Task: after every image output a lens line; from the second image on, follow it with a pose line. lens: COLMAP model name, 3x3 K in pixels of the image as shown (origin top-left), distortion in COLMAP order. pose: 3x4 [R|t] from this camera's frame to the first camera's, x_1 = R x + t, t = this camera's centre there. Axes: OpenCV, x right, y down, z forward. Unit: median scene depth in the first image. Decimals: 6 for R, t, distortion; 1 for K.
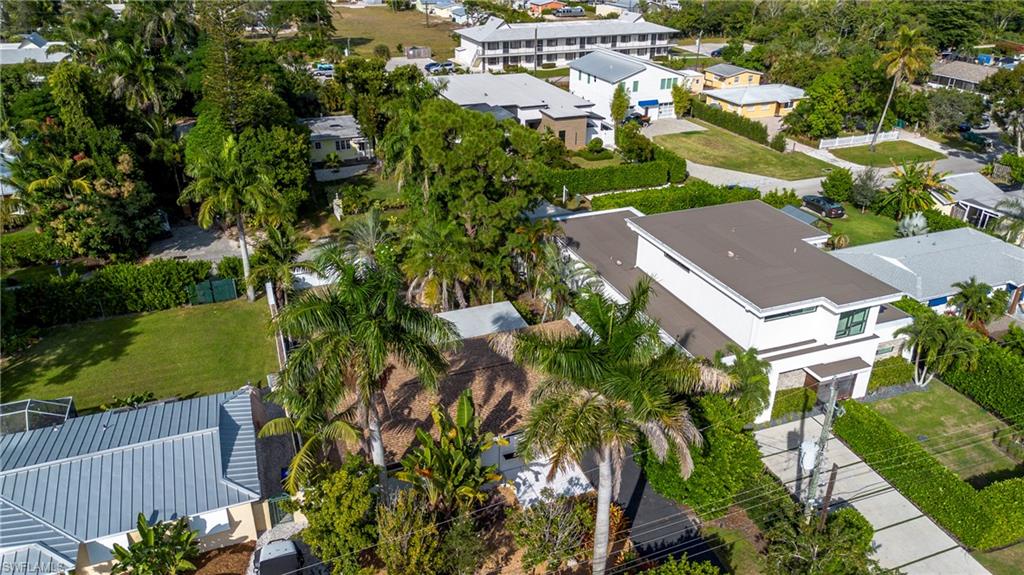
lens RADIAL K [[702.5, 0, 510.3], [0, 702.5, 291.5], [0, 0, 1]] dist [0.064149, -0.050463]
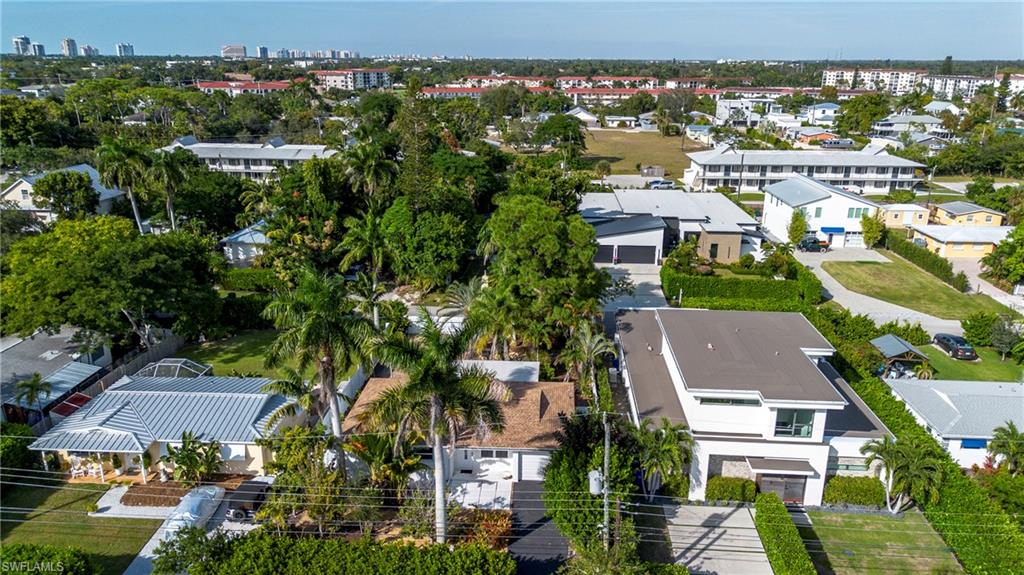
lens RADIAL K [[702.5, 0, 510.3], [0, 702.5, 291.5], [0, 0, 1]] dist [0.064149, -0.050463]
pose [[0.913763, 0.129756, -0.384967, 0.181291], [-0.189831, 0.974178, -0.122232, 0.023644], [0.359166, 0.184769, 0.914800, -0.051194]]
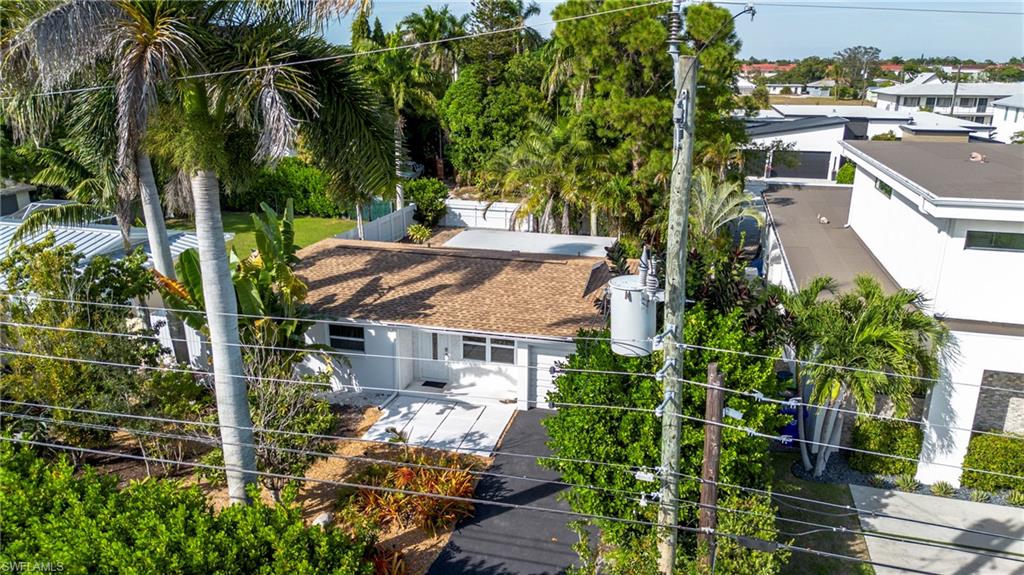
lens RADIAL K [[722.8, 0, 512.0], [0, 722.8, 287.5], [0, 0, 1]] dist [0.053862, -0.046613]
pose [[0.816243, 0.180134, -0.548908, 0.142638], [-0.268807, 0.959448, -0.084864, 0.067575], [0.511362, 0.216820, 0.831564, 0.176806]]
